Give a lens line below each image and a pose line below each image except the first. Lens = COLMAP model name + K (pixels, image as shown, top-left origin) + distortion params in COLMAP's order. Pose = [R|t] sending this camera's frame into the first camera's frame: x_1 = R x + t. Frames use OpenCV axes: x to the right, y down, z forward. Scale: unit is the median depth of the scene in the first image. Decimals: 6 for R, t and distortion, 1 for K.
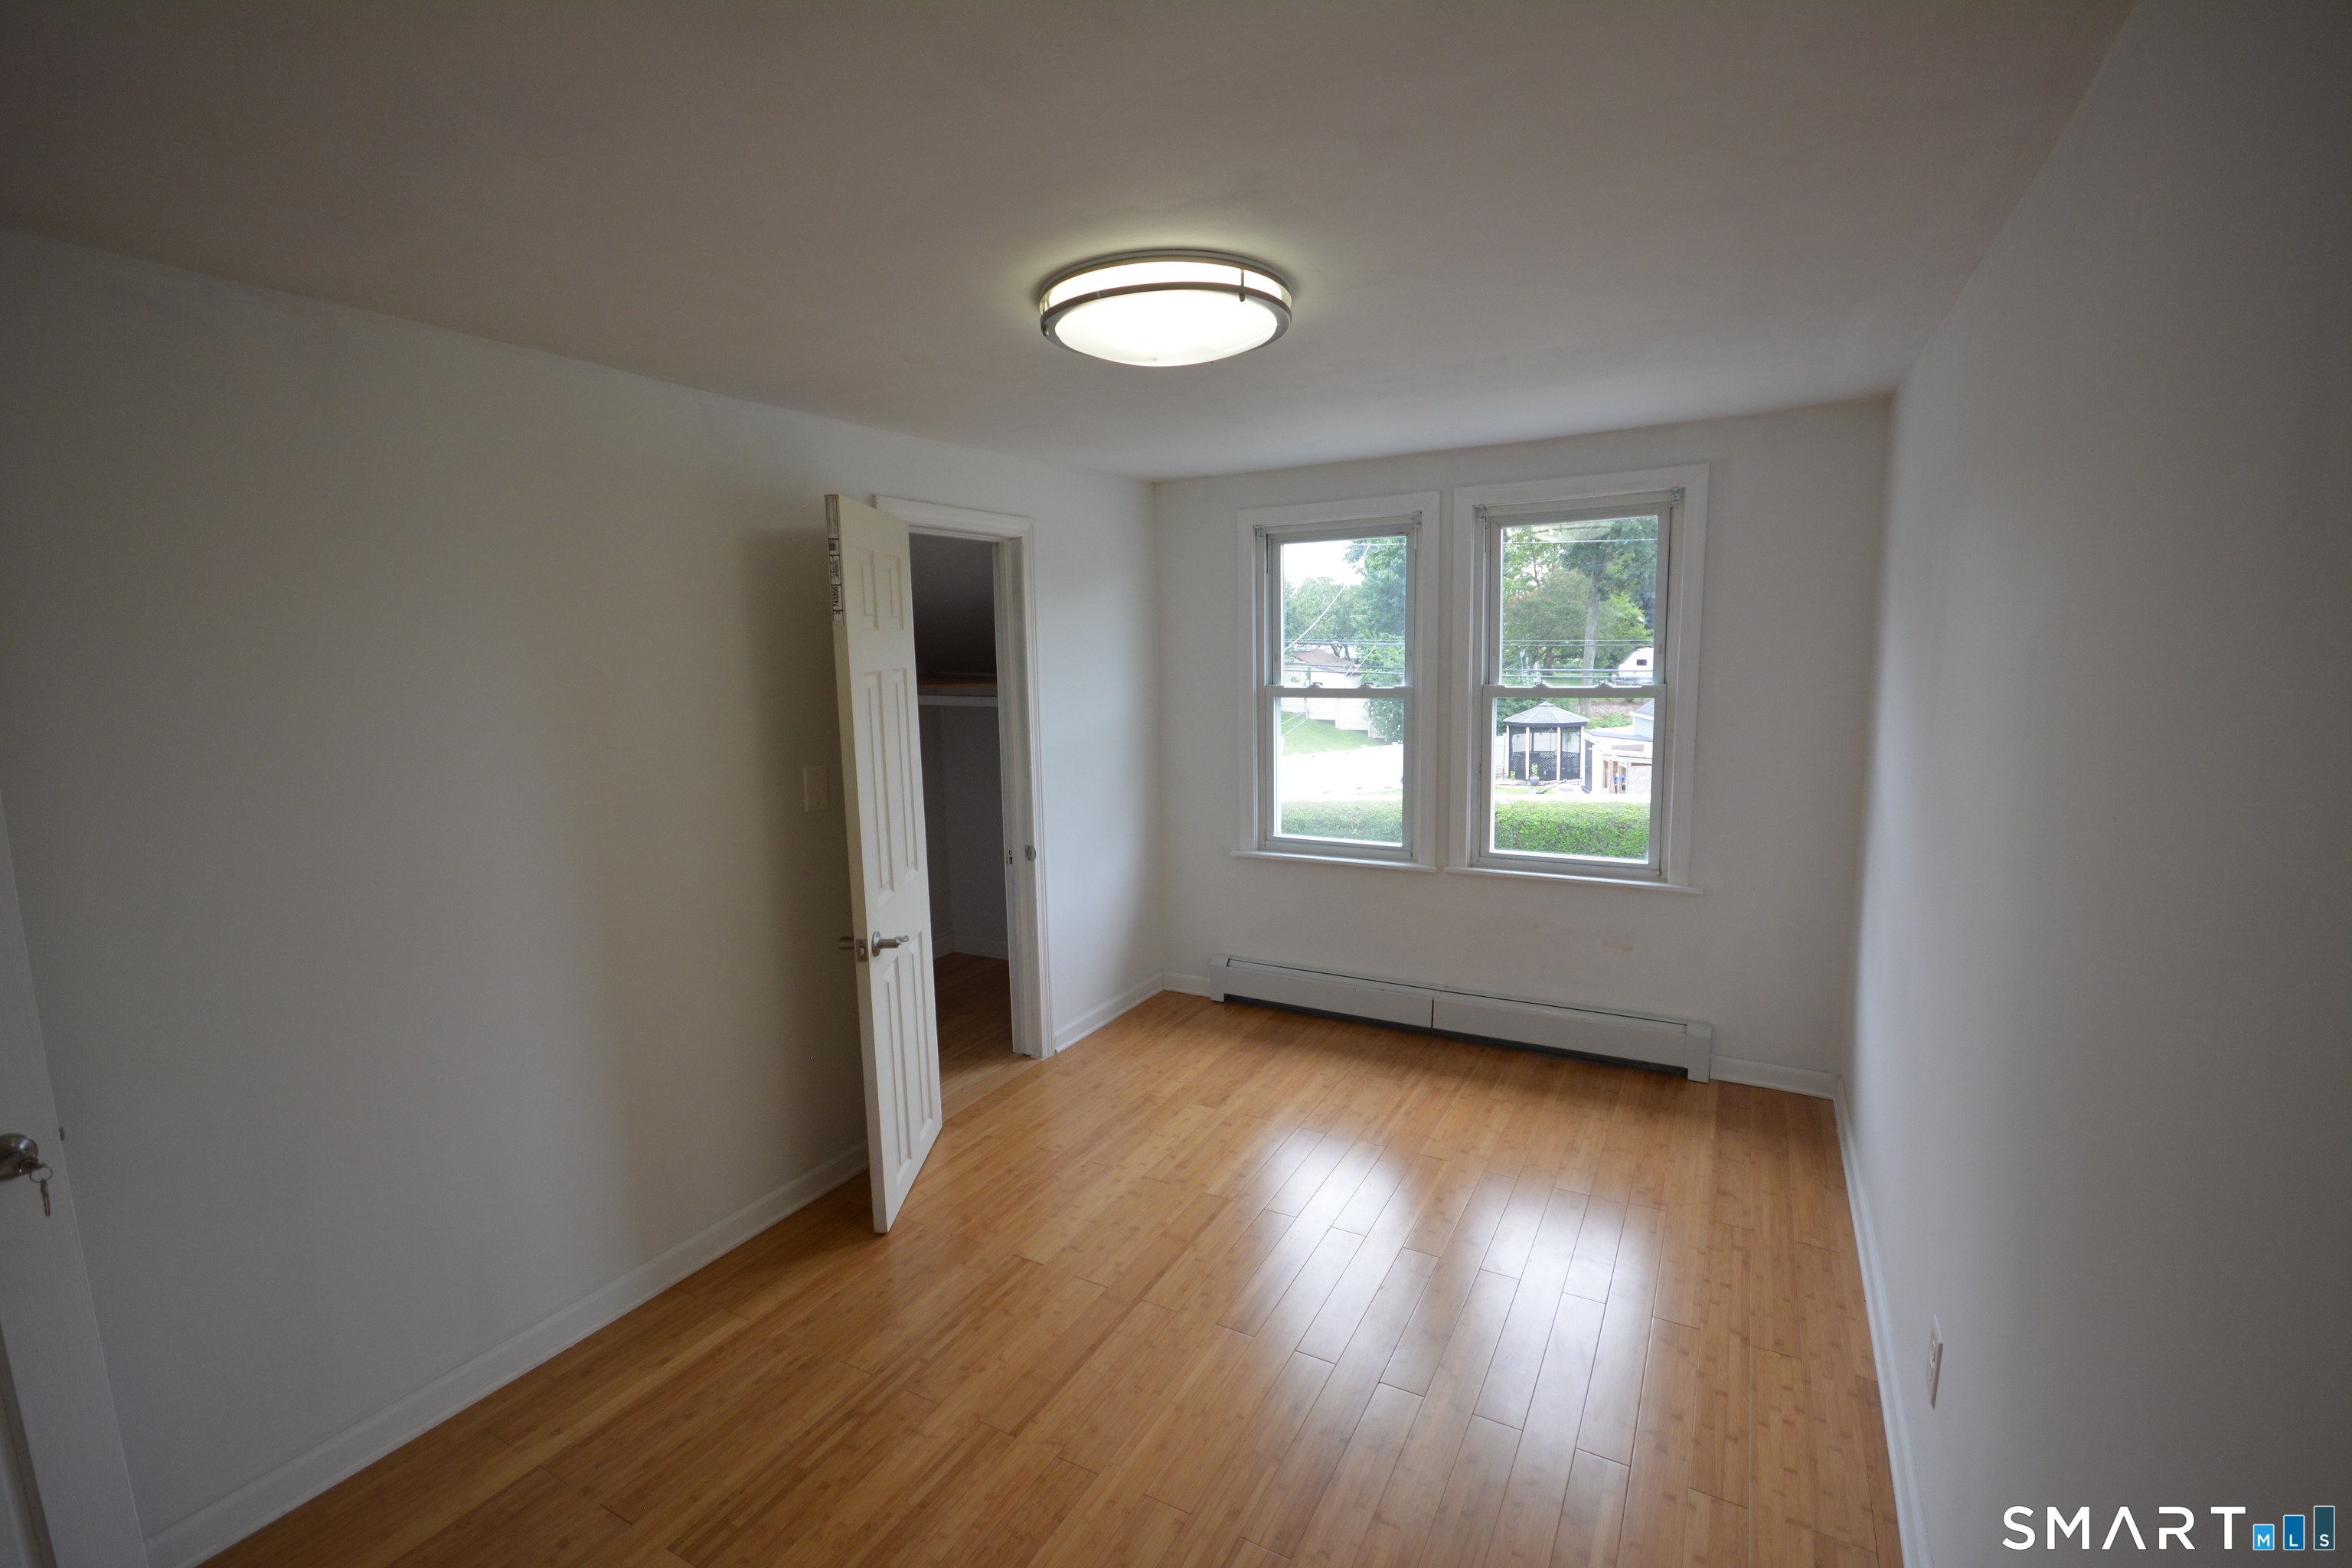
lens RADIAL K [[1026.8, 0, 1181.7], [0, 1026.8, 789.8], [0, 0, 1]] dist [-0.002134, -0.000179]
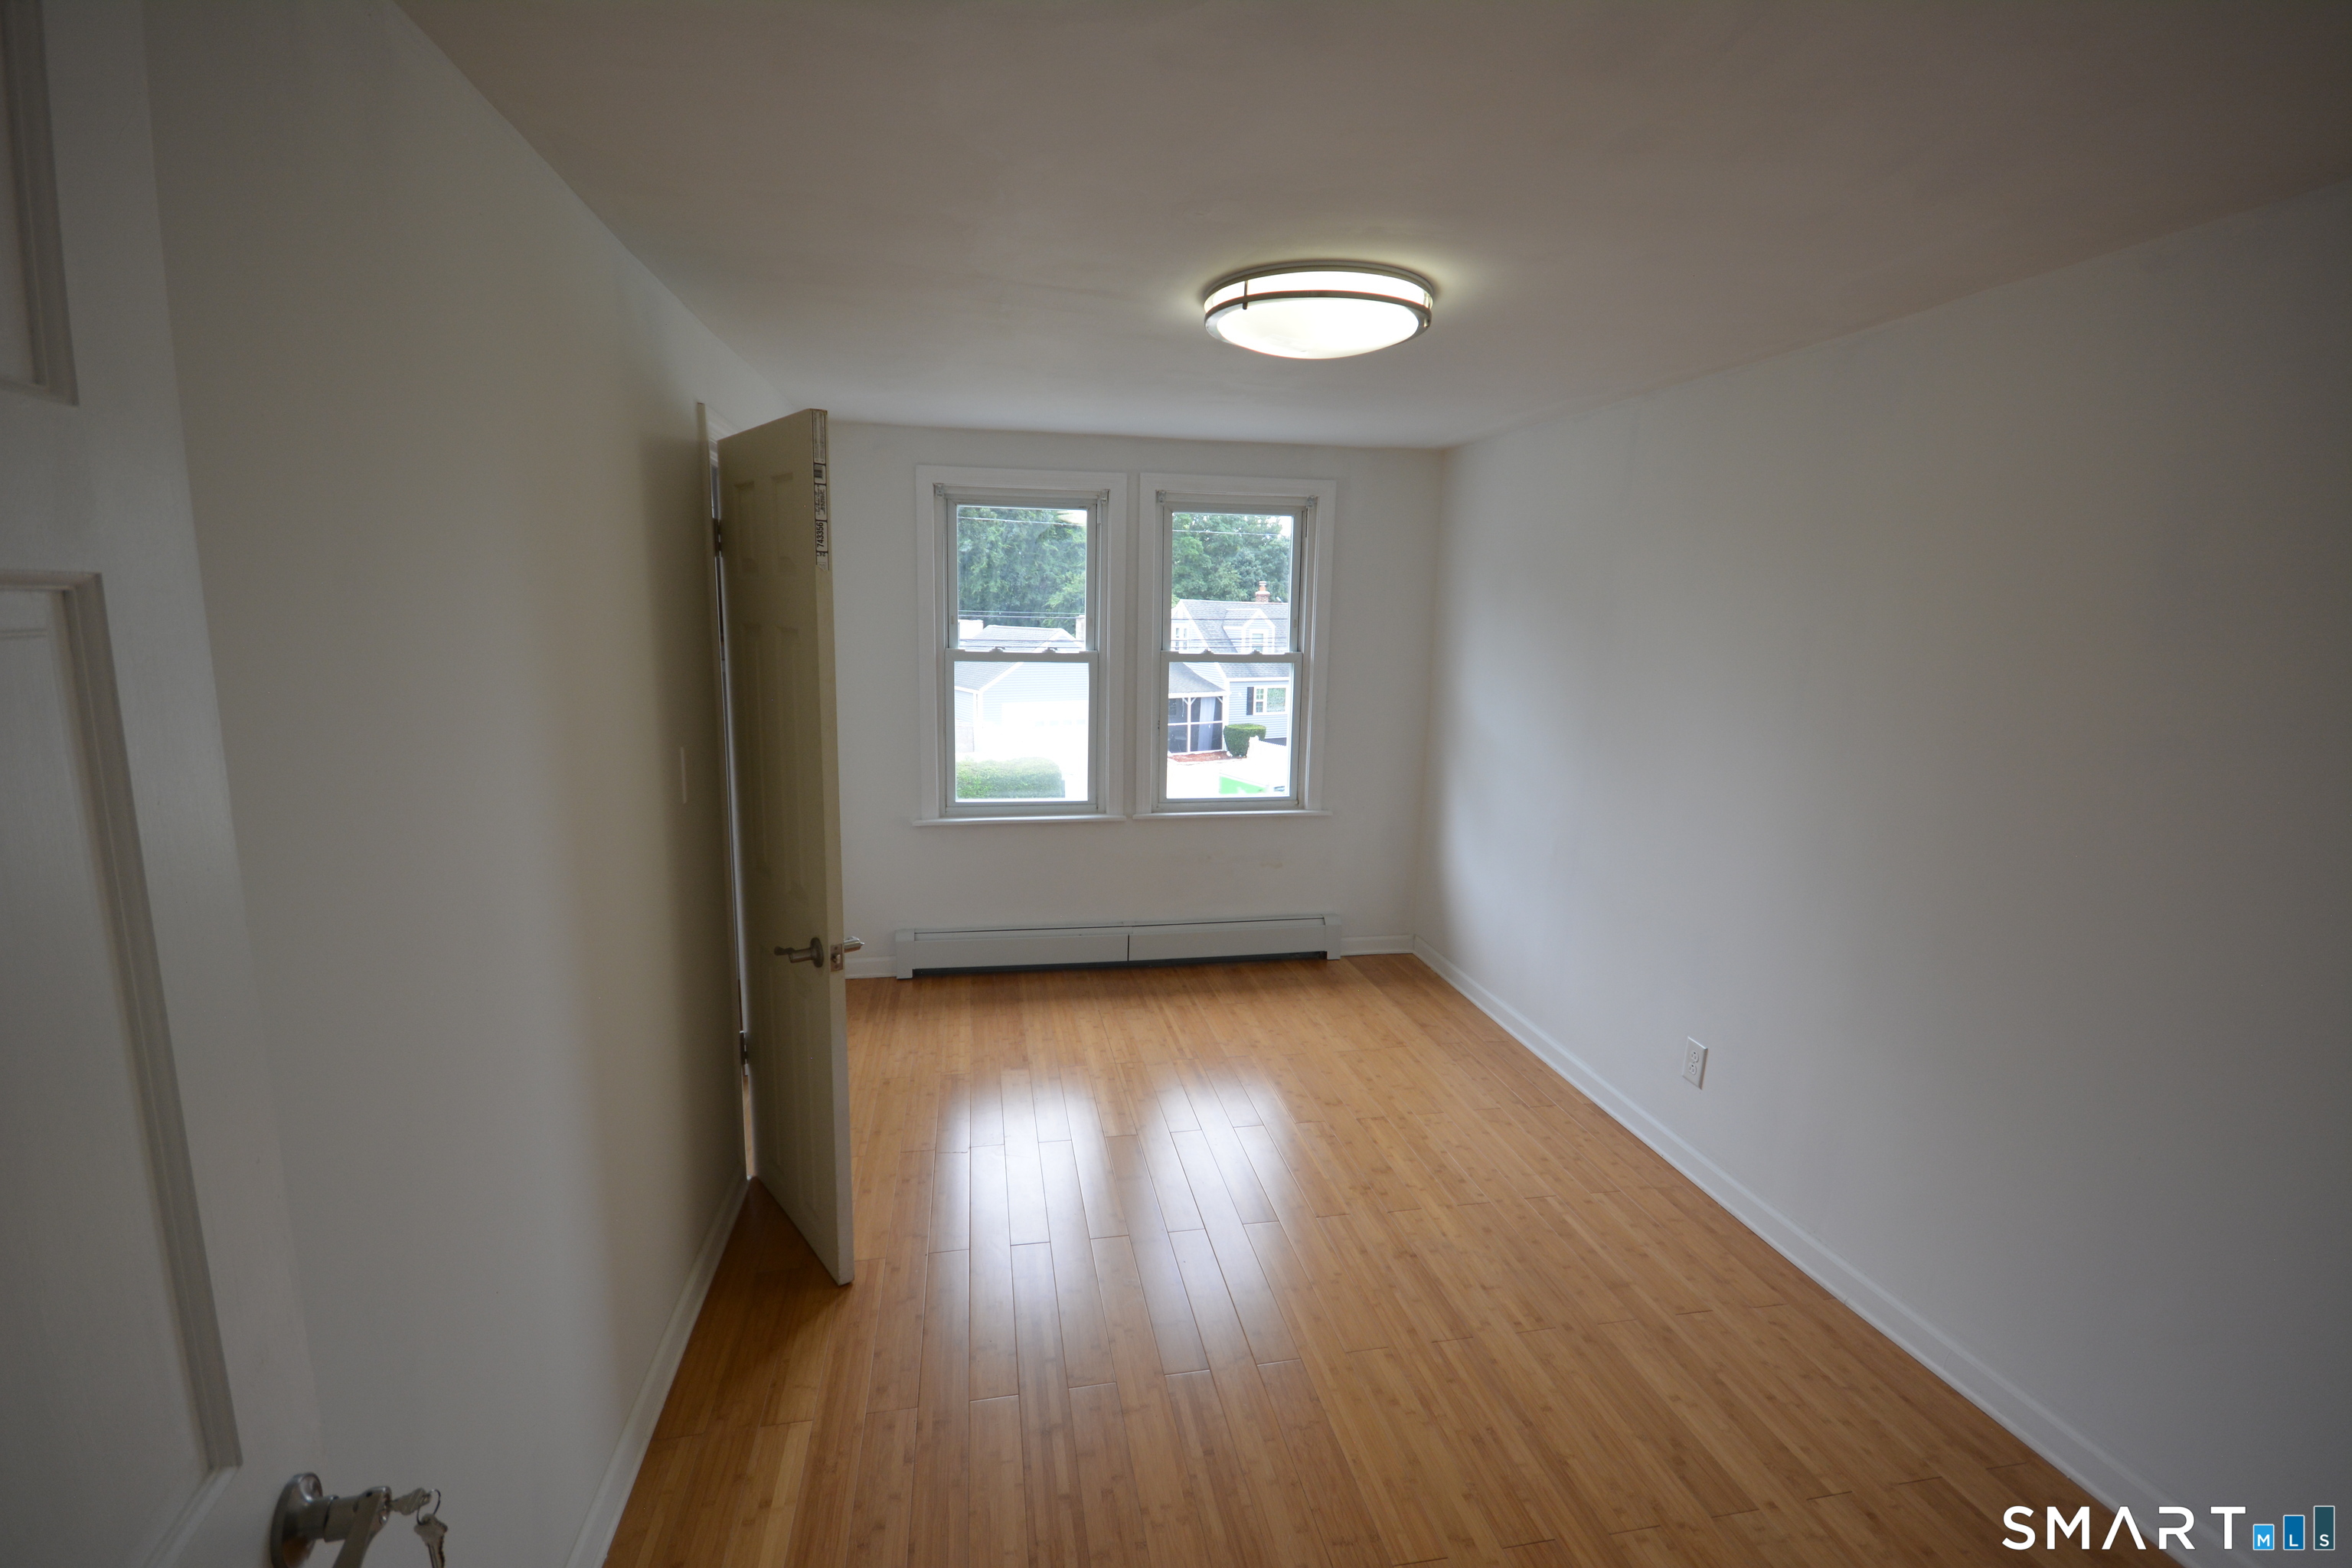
lens RADIAL K [[1026.8, 0, 1181.7], [0, 1026.8, 789.8], [0, 0, 1]] dist [-0.002134, -0.000179]
pose [[0.767821, -0.074178, 0.636356, -0.434985], [0.053670, 0.997230, 0.051487, -0.006833], [-0.638413, -0.005380, 0.769675, 0.117754]]
